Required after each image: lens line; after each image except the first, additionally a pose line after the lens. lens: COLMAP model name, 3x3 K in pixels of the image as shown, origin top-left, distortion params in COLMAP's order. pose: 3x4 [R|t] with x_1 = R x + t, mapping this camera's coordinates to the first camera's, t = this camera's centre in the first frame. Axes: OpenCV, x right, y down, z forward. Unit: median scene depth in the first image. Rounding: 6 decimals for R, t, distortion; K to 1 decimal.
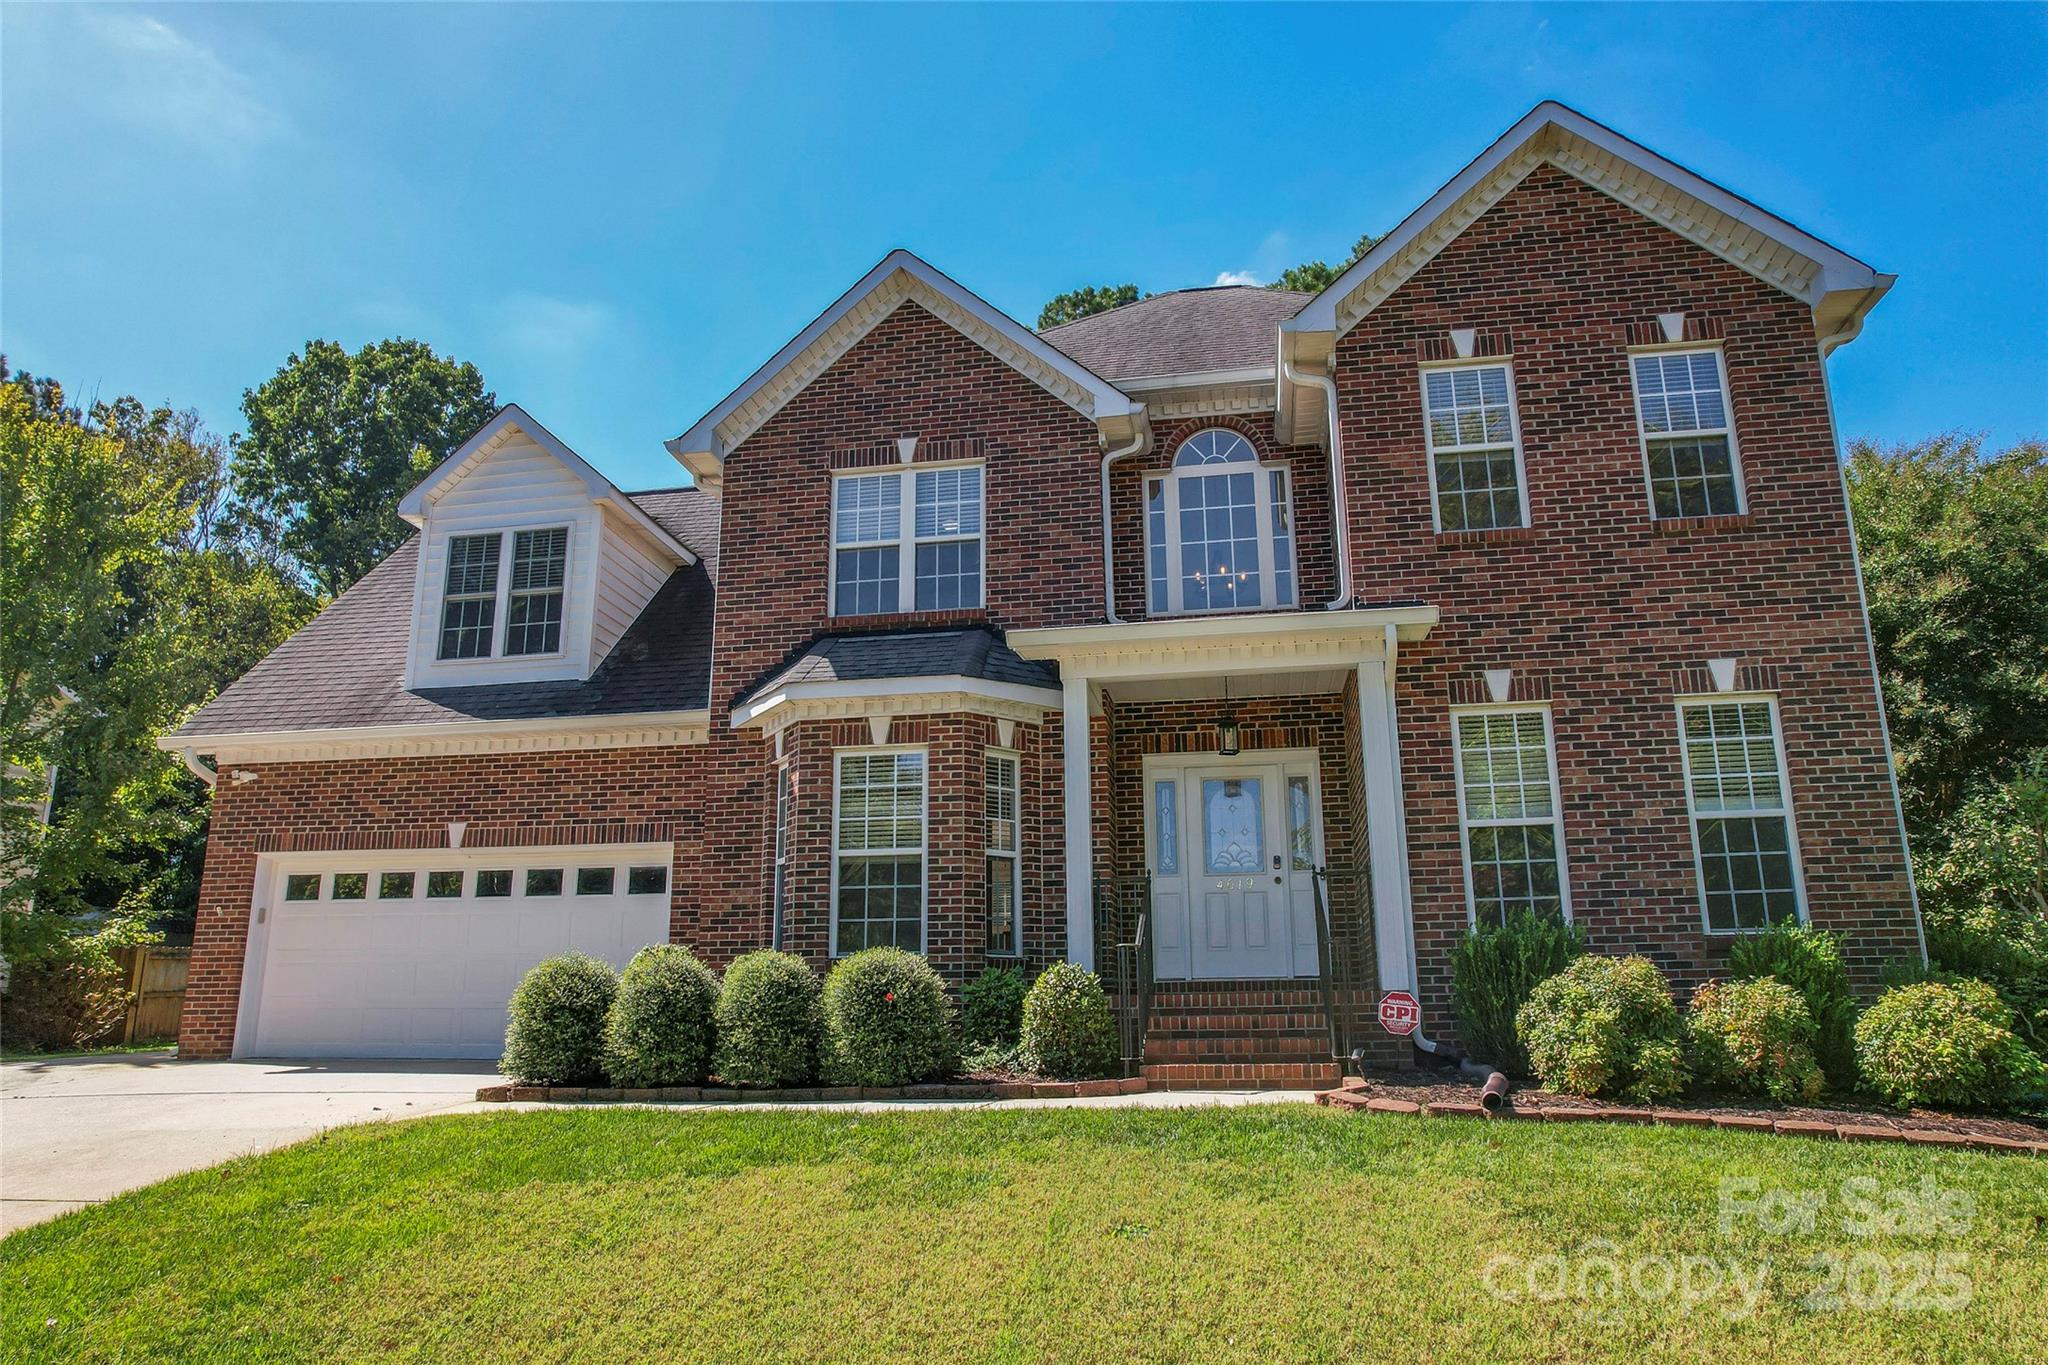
lens RADIAL K [[1288.5, 0, 1024.0], [0, 1288.5, 682.5], [0, 0, 1]] dist [-0.042816, 0.062515]
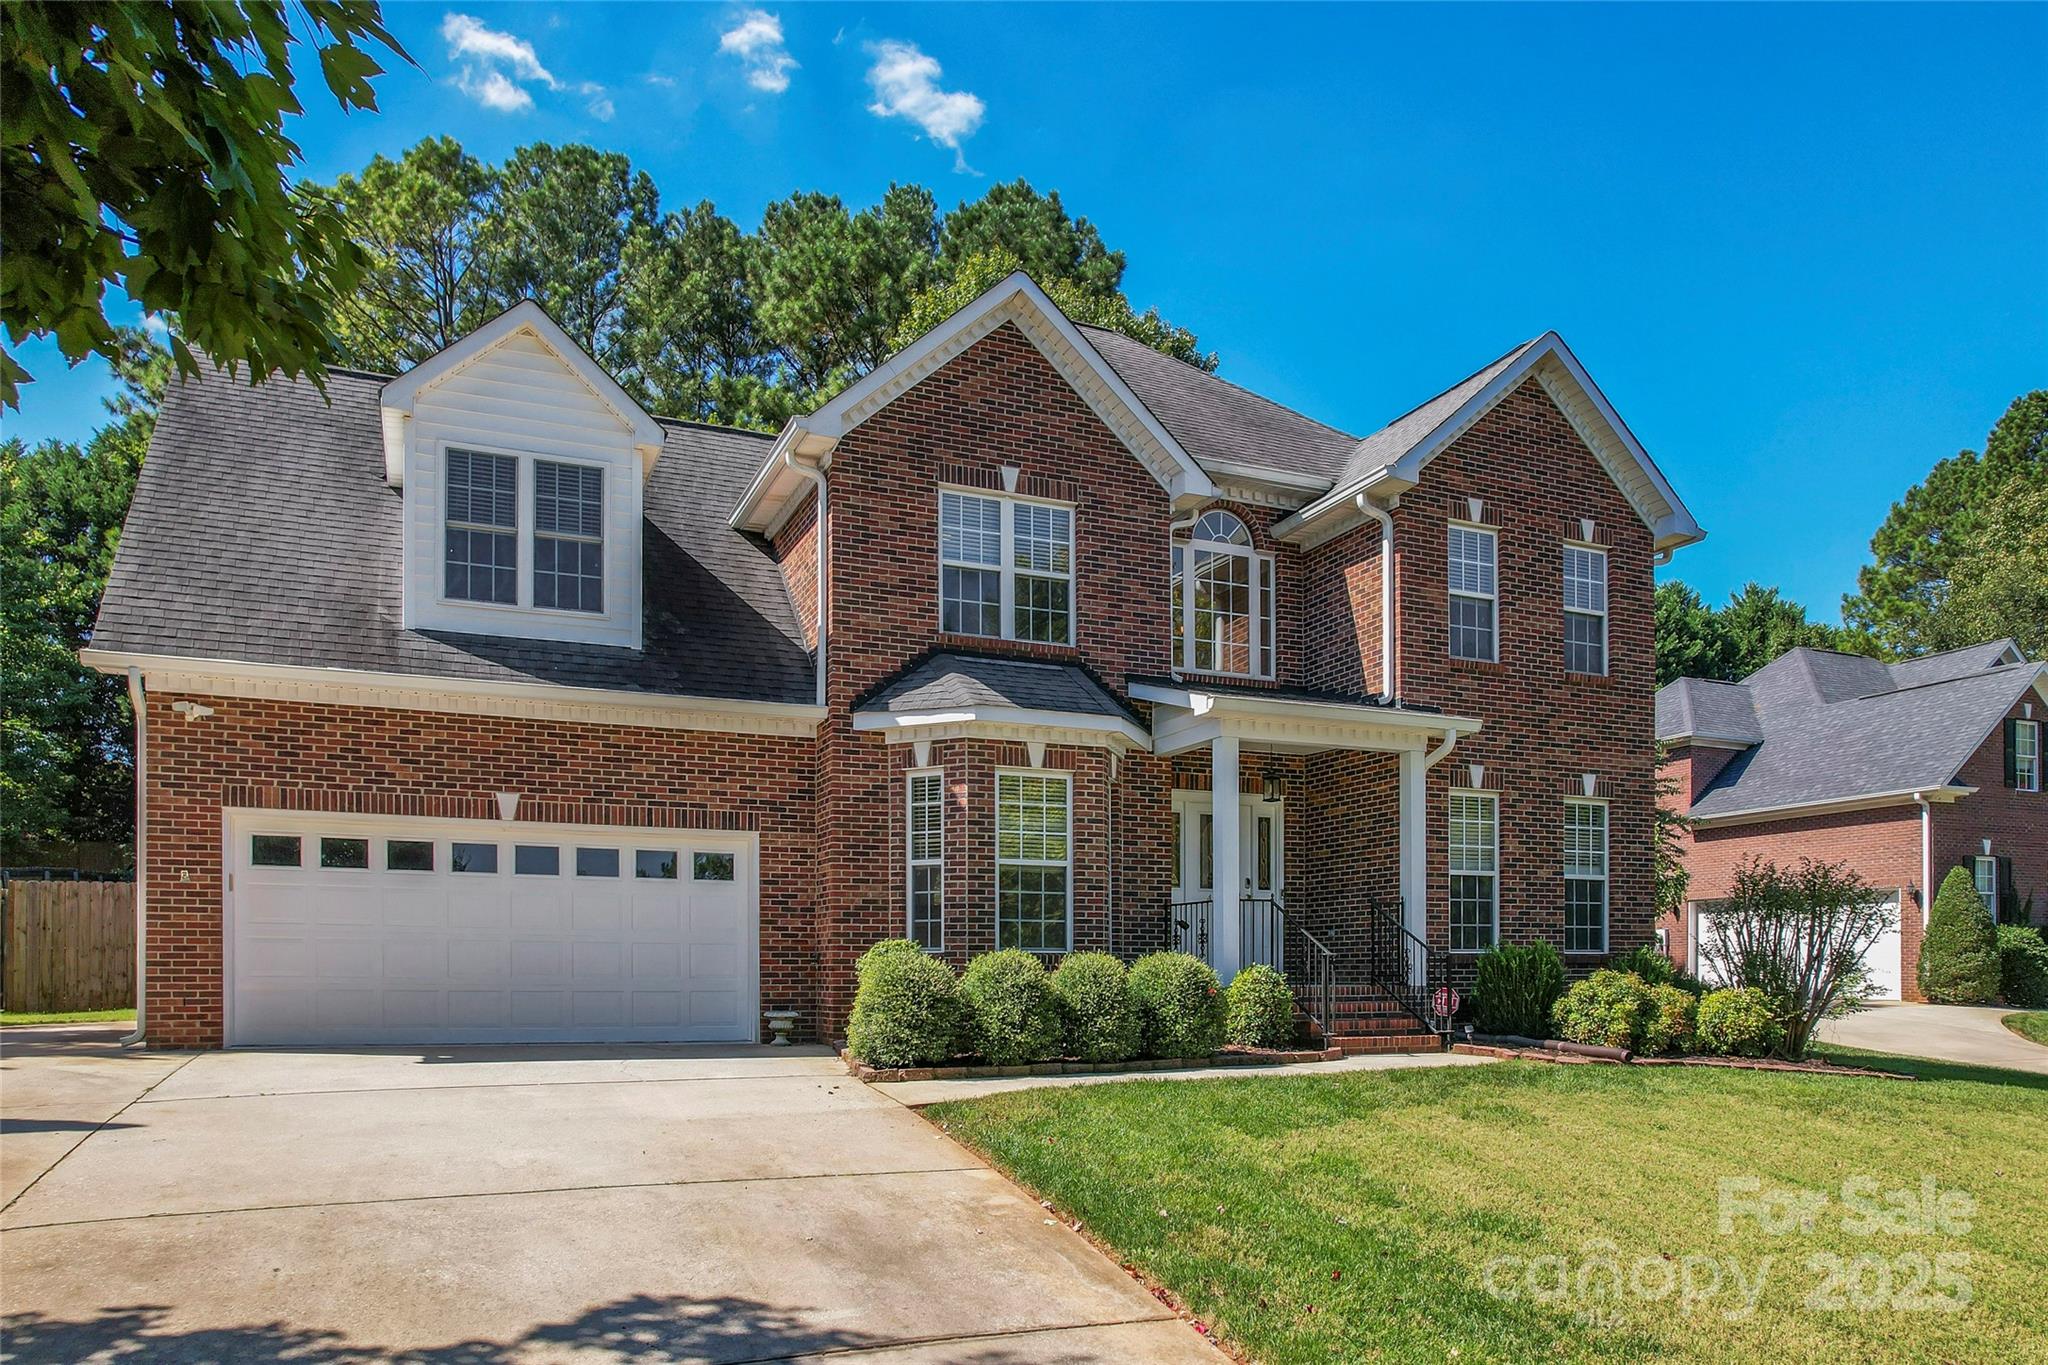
lens RADIAL K [[1396.7, 0, 1018.6], [0, 1396.7, 944.1], [0, 0, 1]] dist [-0.004075, 0.003041]
pose [[0.835449, 0.021639, 0.549142, -0.741022], [-0.145615, 0.972227, 0.183224, -0.022071], [-0.529926, -0.233037, 0.815397, -0.025229]]
